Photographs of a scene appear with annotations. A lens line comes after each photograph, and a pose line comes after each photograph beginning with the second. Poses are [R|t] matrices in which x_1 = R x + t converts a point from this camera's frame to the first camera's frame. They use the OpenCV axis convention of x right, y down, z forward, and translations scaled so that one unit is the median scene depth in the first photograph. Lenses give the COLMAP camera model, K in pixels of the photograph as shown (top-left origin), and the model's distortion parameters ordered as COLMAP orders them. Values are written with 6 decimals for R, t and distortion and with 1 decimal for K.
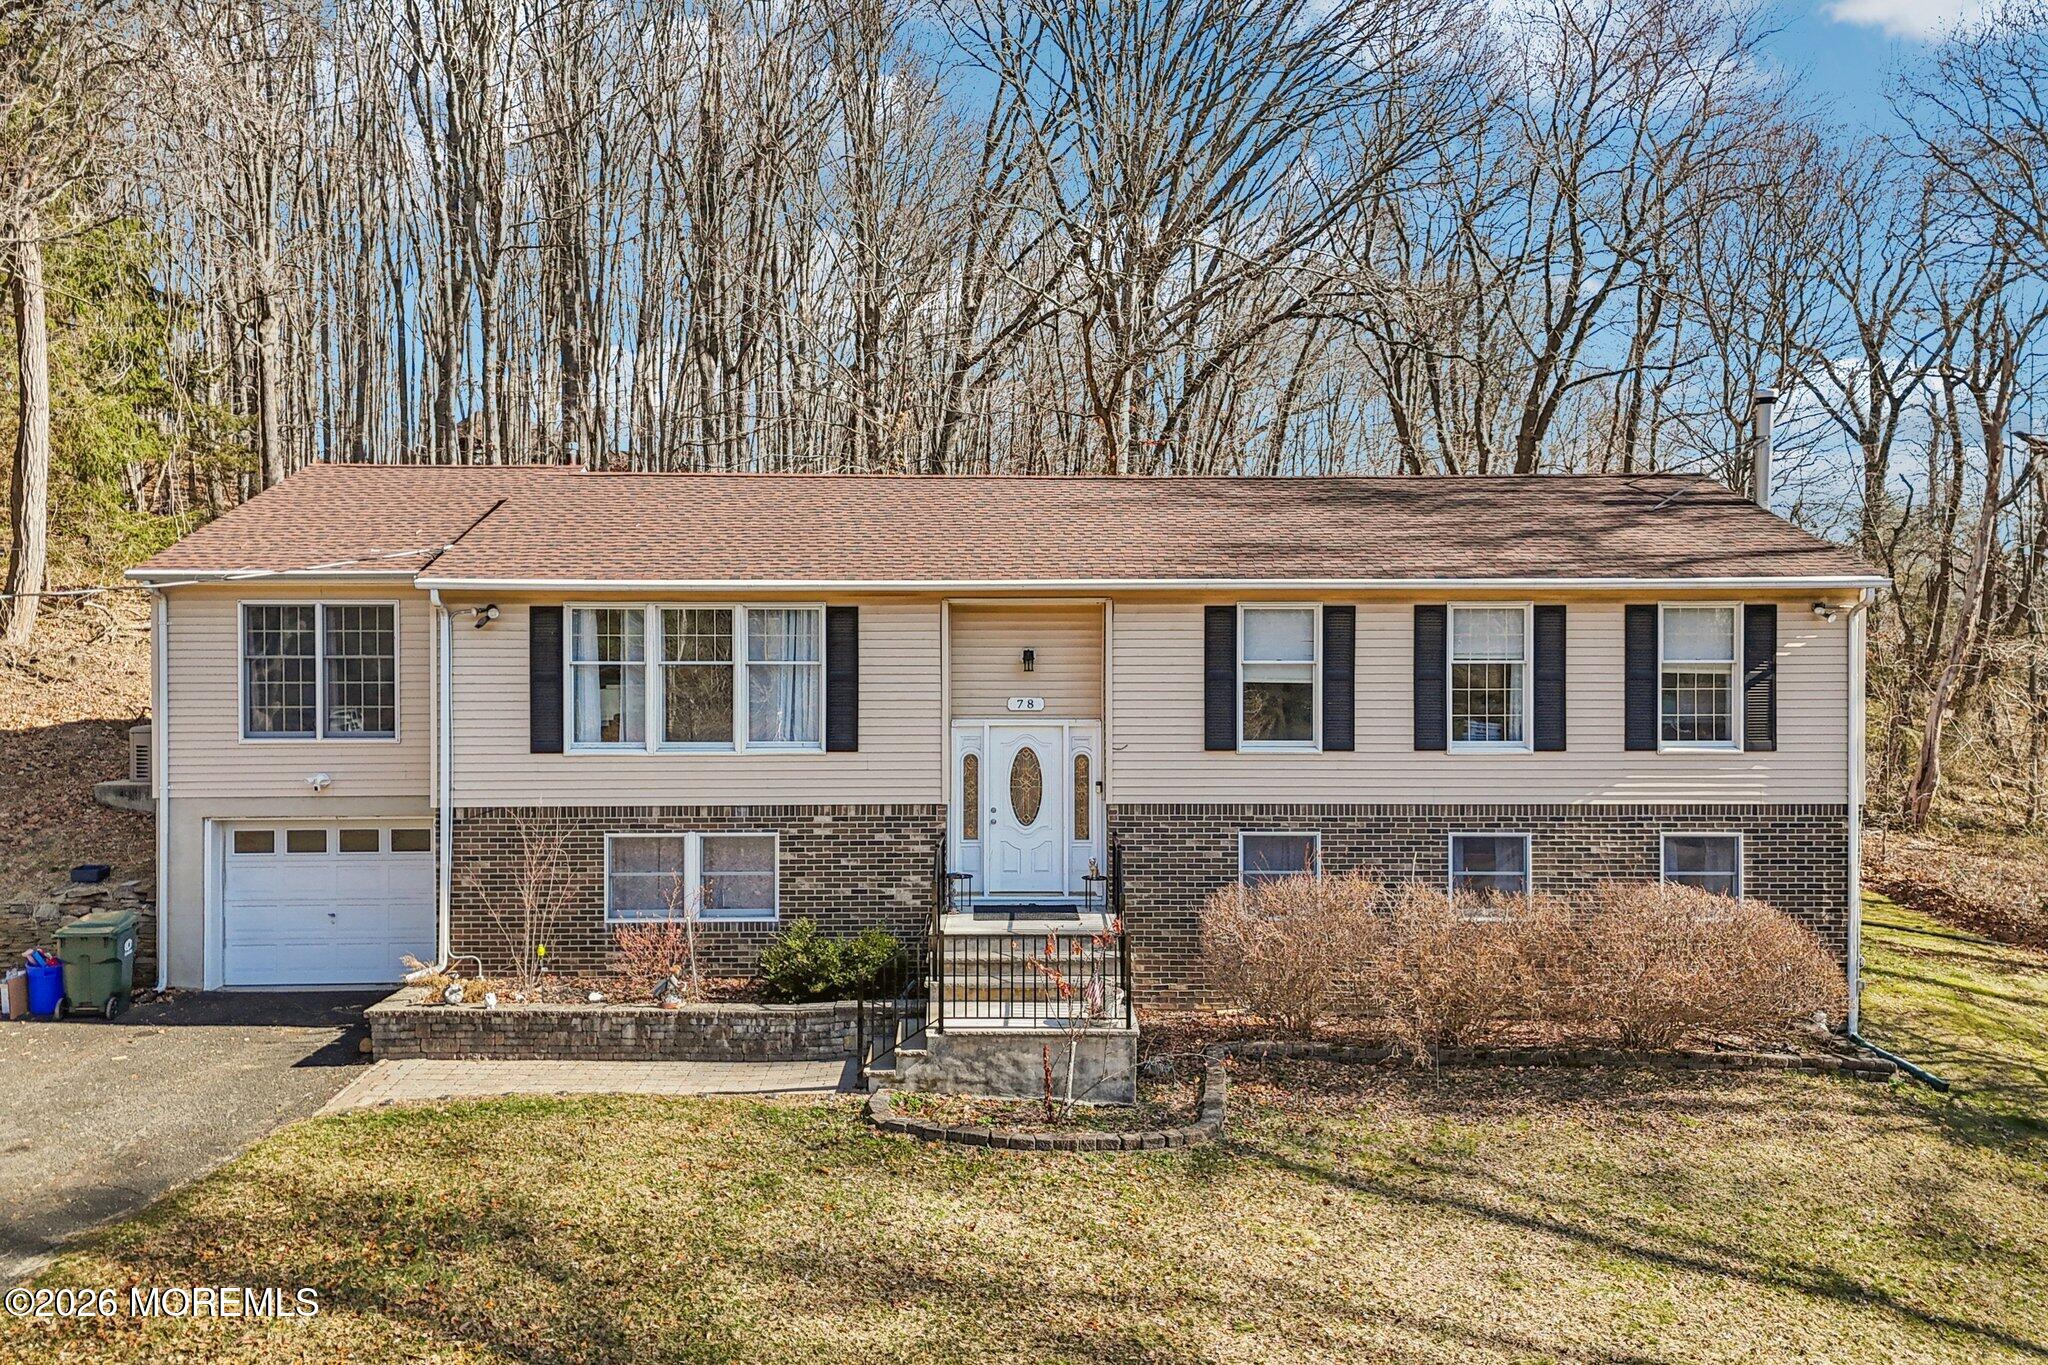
lens RADIAL K [[1511.6, 0, 1024.6], [0, 1511.6, 659.6], [0, 0, 1]] dist [0.075001, -0.073096]
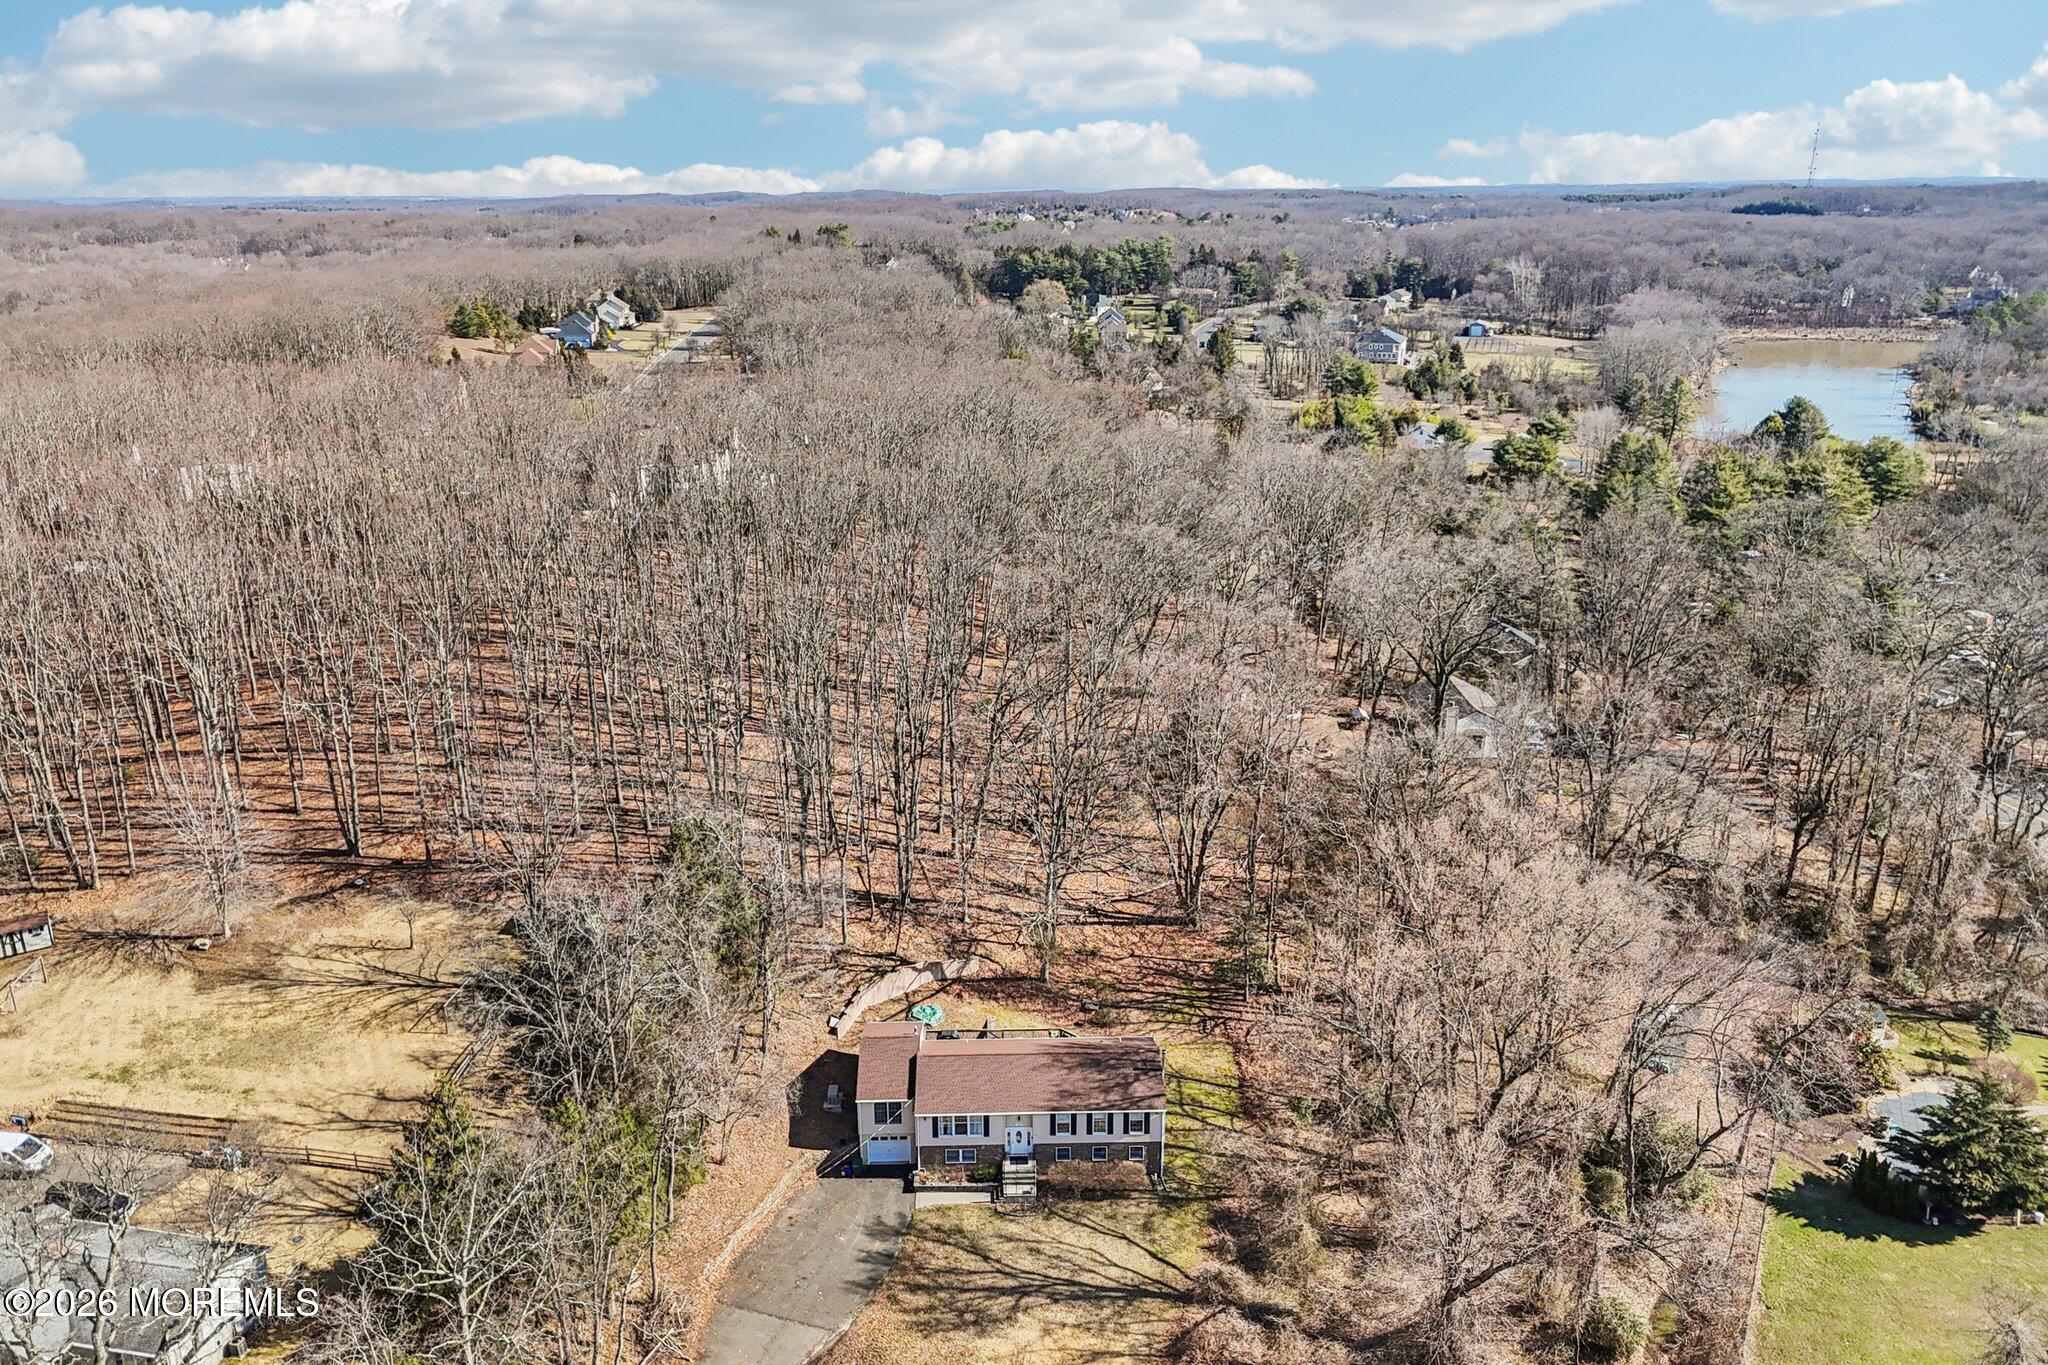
lens RADIAL K [[1544.4, 0, 1035.9], [0, 1544.4, 709.3], [0, 0, 1]] dist [0.084348, -0.084826]
pose [[0.999917, -0.004281, 0.012116, 0.001151], [0.000264, 0.949508, 0.313742, -3.300736], [-0.012847, -0.313713, 0.949431, -4.052362]]
